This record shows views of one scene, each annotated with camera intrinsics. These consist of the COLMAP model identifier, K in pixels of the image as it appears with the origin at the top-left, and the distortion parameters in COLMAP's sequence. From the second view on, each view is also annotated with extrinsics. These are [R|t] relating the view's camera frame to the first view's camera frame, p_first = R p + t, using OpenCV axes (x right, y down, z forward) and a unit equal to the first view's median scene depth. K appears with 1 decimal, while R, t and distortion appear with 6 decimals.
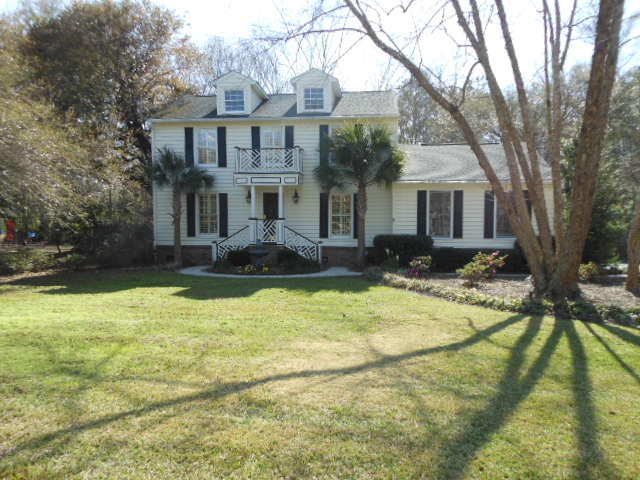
lens RADIAL K [[474.4, 0, 323.4], [0, 474.4, 258.2], [0, 0, 1]] dist [0.006965, 0.002435]
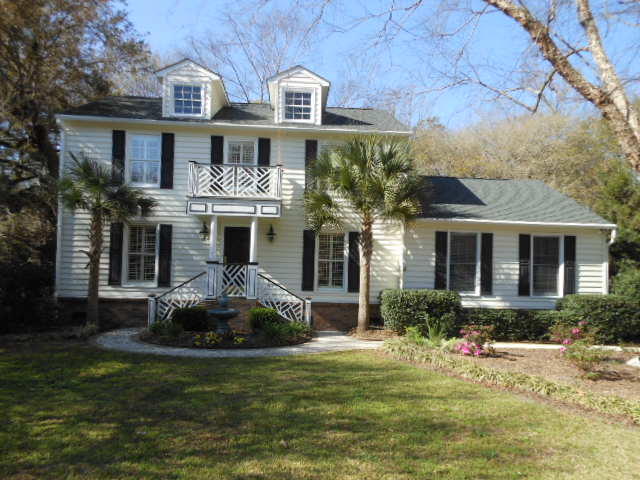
lens RADIAL K [[474.4, 0, 323.4], [0, 474.4, 258.2], [0, 0, 1]] dist [0.006965, 0.002435]
pose [[0.984045, 0.028436, 0.175633, -0.106140], [-0.013133, 0.996062, -0.087683, -0.029274], [-0.177435, 0.083978, 0.980543, 0.275755]]
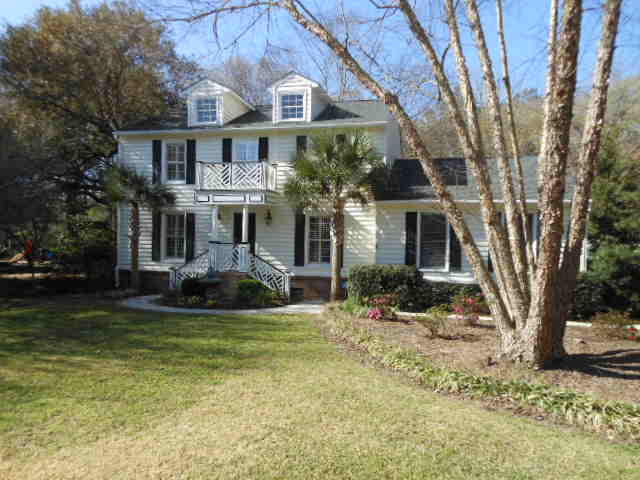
lens RADIAL K [[474.4, 0, 323.4], [0, 474.4, 258.2], [0, 0, 1]] dist [0.006965, 0.002435]
pose [[0.991990, 0.022043, -0.124376, 0.151918], [-0.028048, 0.998514, -0.046733, -0.018393], [0.123161, 0.049847, 0.991134, 0.157135]]
